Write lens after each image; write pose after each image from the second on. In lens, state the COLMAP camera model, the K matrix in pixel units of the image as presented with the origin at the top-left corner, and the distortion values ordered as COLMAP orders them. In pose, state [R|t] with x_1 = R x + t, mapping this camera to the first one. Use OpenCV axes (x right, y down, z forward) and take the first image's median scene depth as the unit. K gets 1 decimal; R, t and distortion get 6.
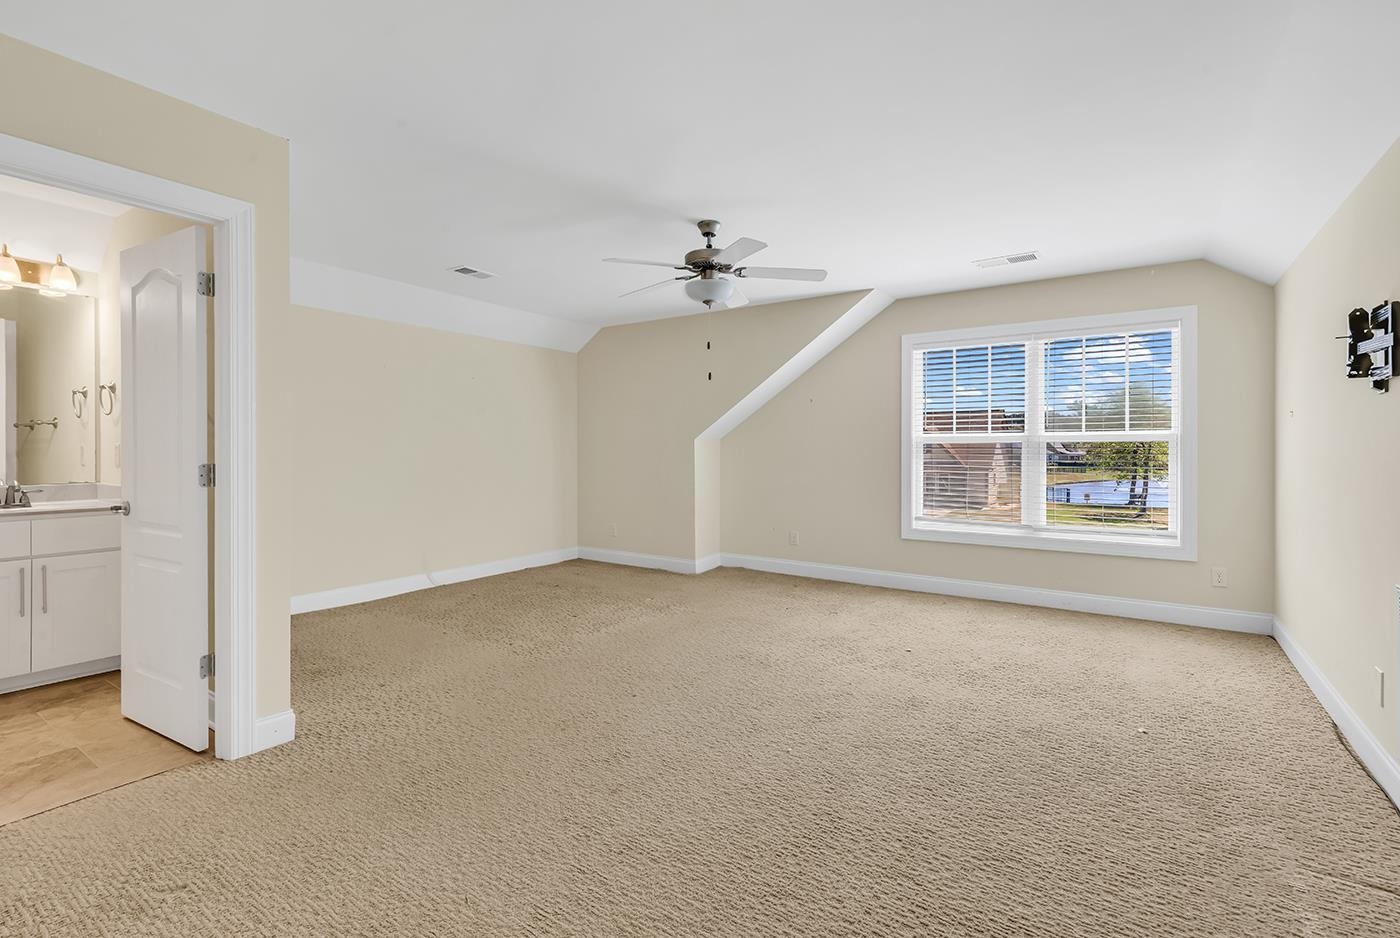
lens RADIAL K [[641.1, 0, 691.8], [0, 641.1, 454.5], [0, 0, 1]] dist [0.010808, -0.001433]
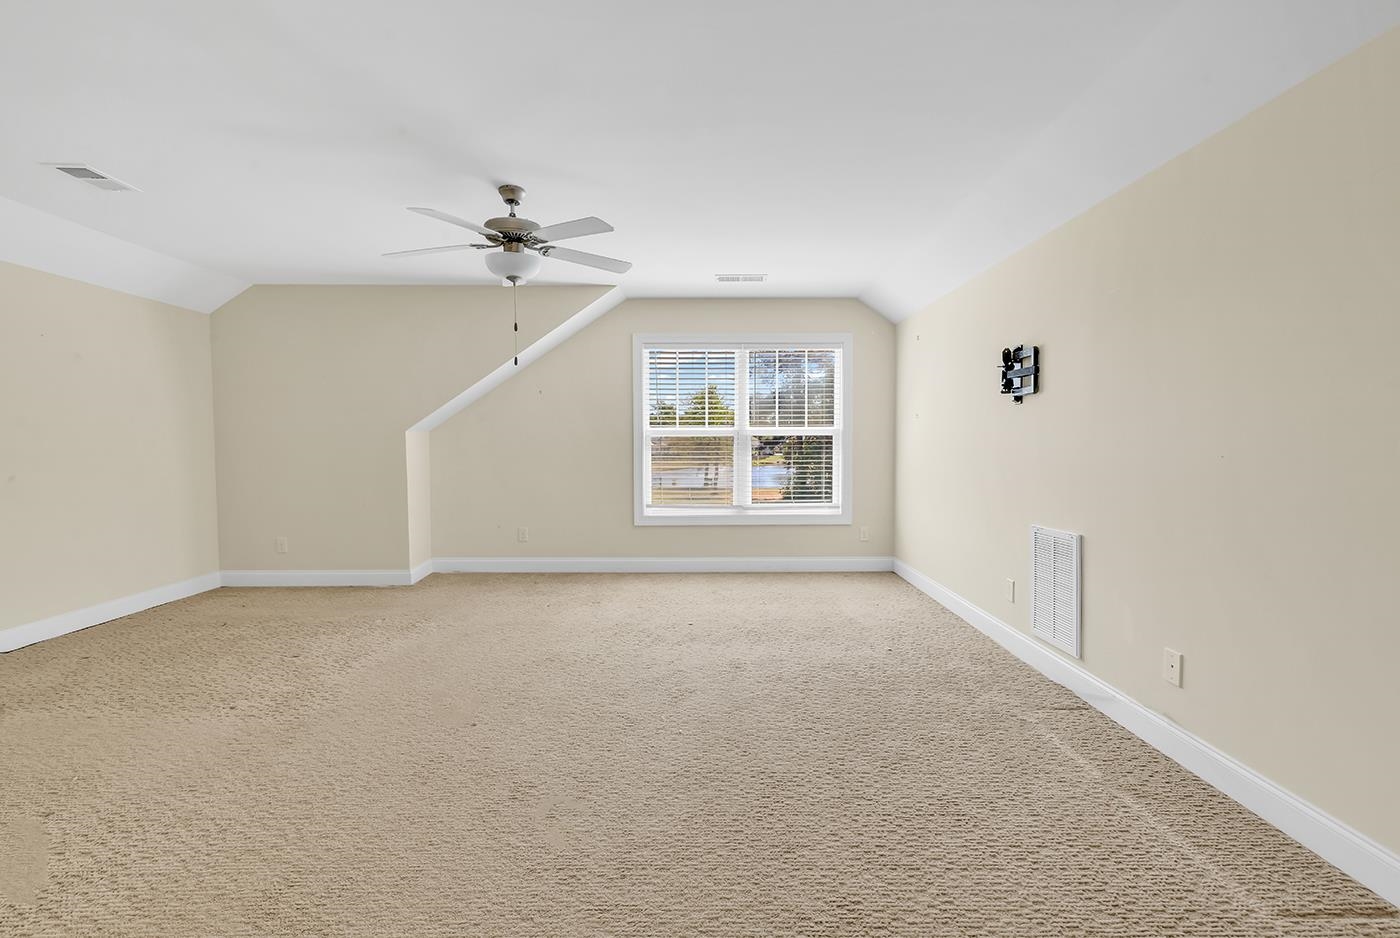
lens RADIAL K [[641.1, 0, 690.5], [0, 641.1, 472.9], [0, 0, 1]] dist [0.010808, -0.001433]
pose [[0.817487, -0.030268, 0.575151, -0.251564], [0.008209, 0.999129, 0.040913, 0.000618], [-0.575889, -0.028725, 0.817023, 0.094276]]
